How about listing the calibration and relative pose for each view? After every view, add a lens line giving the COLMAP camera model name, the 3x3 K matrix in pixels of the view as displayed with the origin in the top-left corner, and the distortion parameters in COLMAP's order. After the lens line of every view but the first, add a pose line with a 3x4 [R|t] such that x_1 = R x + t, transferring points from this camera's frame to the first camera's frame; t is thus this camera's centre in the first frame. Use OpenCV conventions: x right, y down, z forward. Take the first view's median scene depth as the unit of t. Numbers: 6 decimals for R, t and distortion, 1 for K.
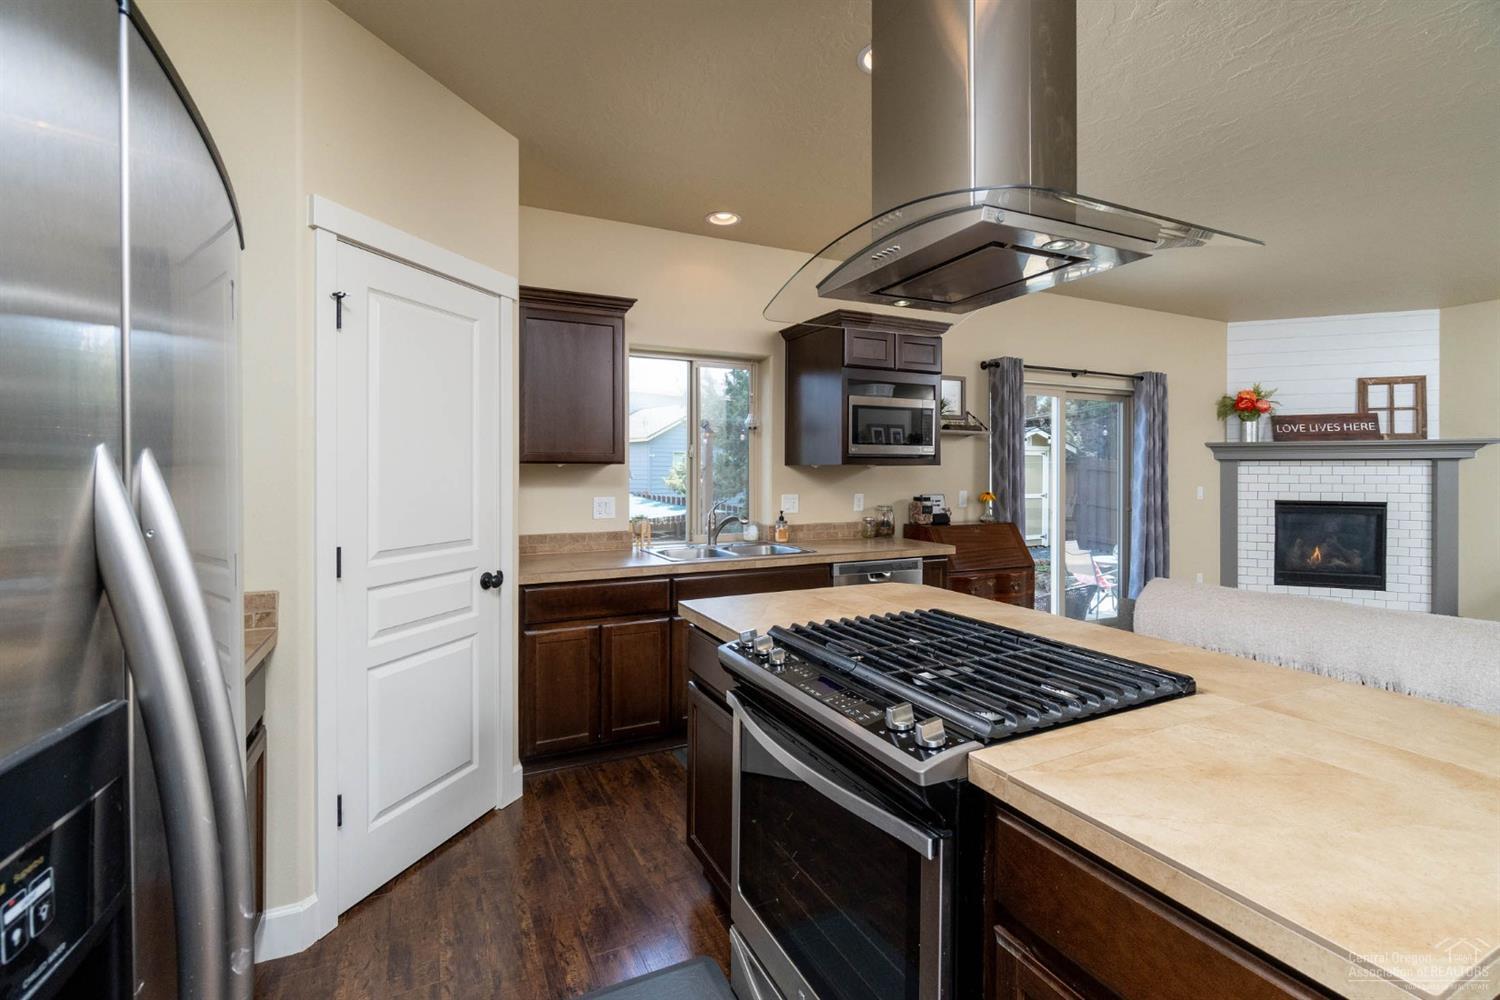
lens RADIAL K [[661.3, 0, 738.6], [0, 661.3, 475.5], [0, 0, 1]] dist [-0.000984, -0.000376]
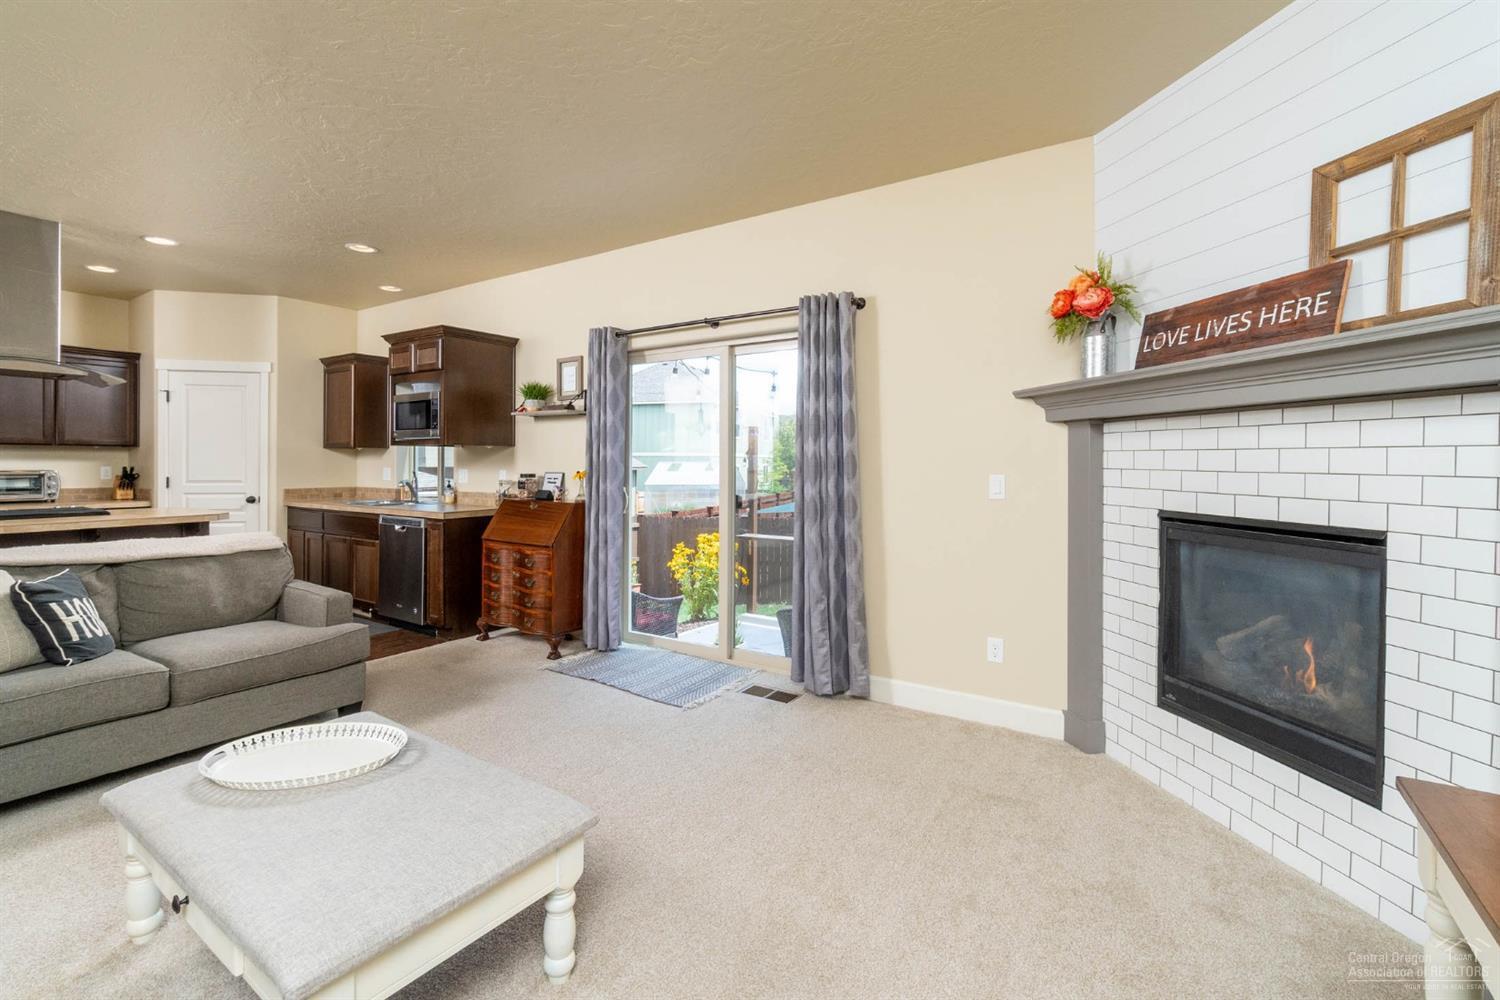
lens RADIAL K [[673.9, 0, 721.0], [0, 673.9, 462.1], [0, 0, 1]] dist [-0.001847, -0.000205]
pose [[0.501159, 0.002150, -0.865352, 1.102382], [-0.008074, 0.999965, -0.002192, 0.009917], [0.865317, 0.008085, 0.501159, 0.560964]]
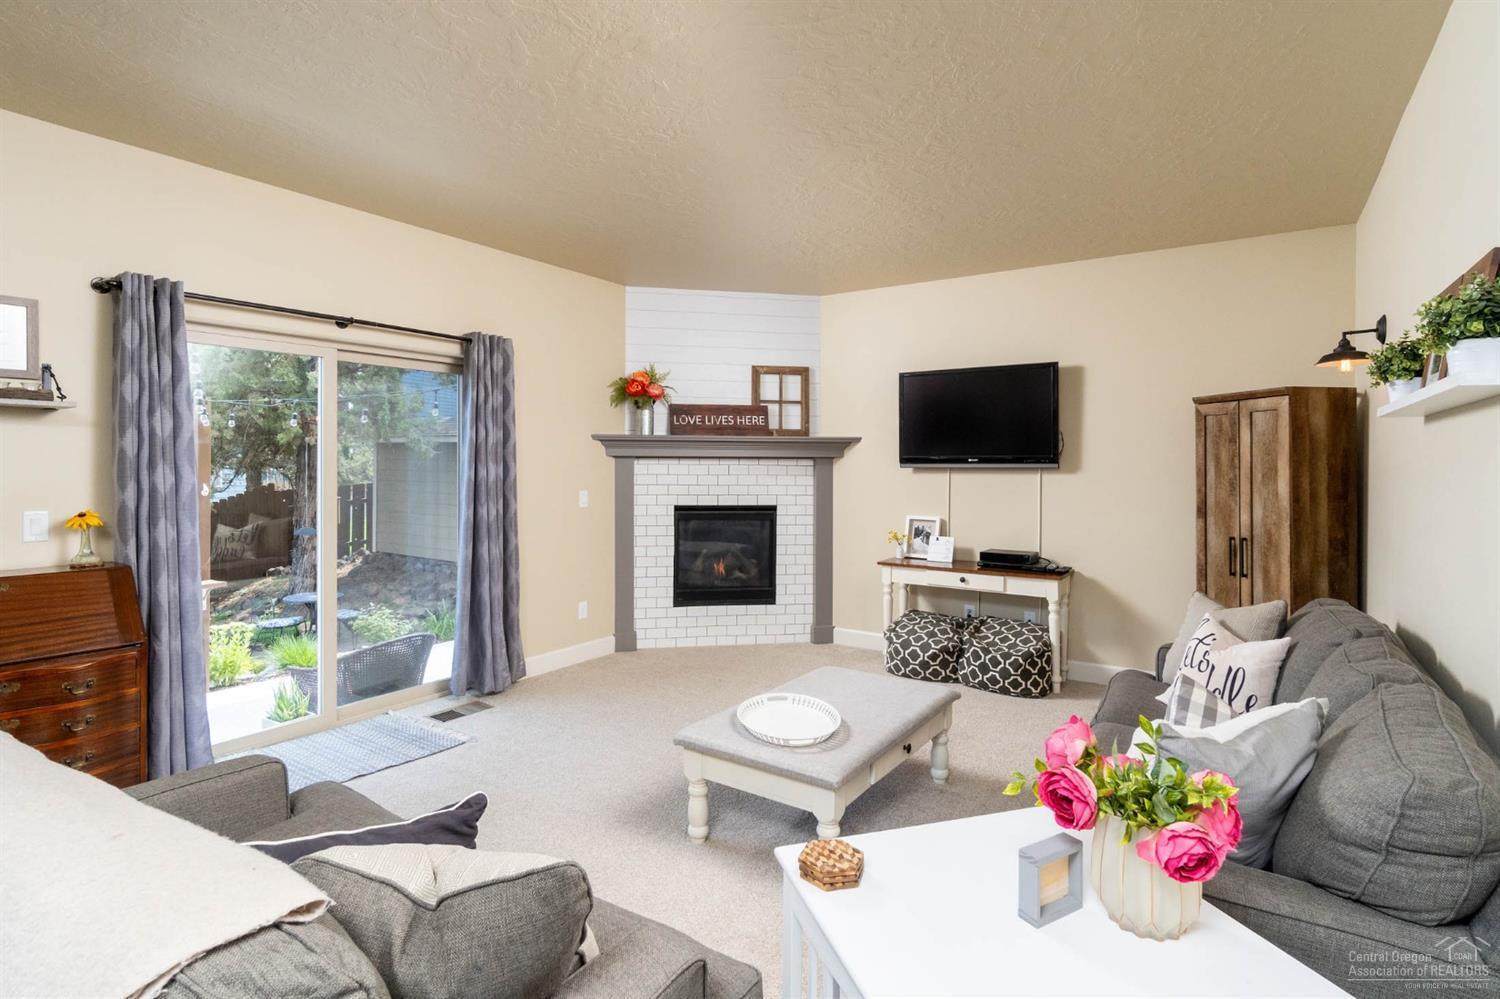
lens RADIAL K [[759.1, 0, 785.0], [0, 759.1, 463.0], [0, 0, 1]] dist [-0.001860, 0.000001]
pose [[0.840856, 0.004825, 0.541237, 0.432130], [-0.001542, 0.999978, -0.006519, -0.010629], [-0.541256, 0.004647, 0.840845, 0.125056]]
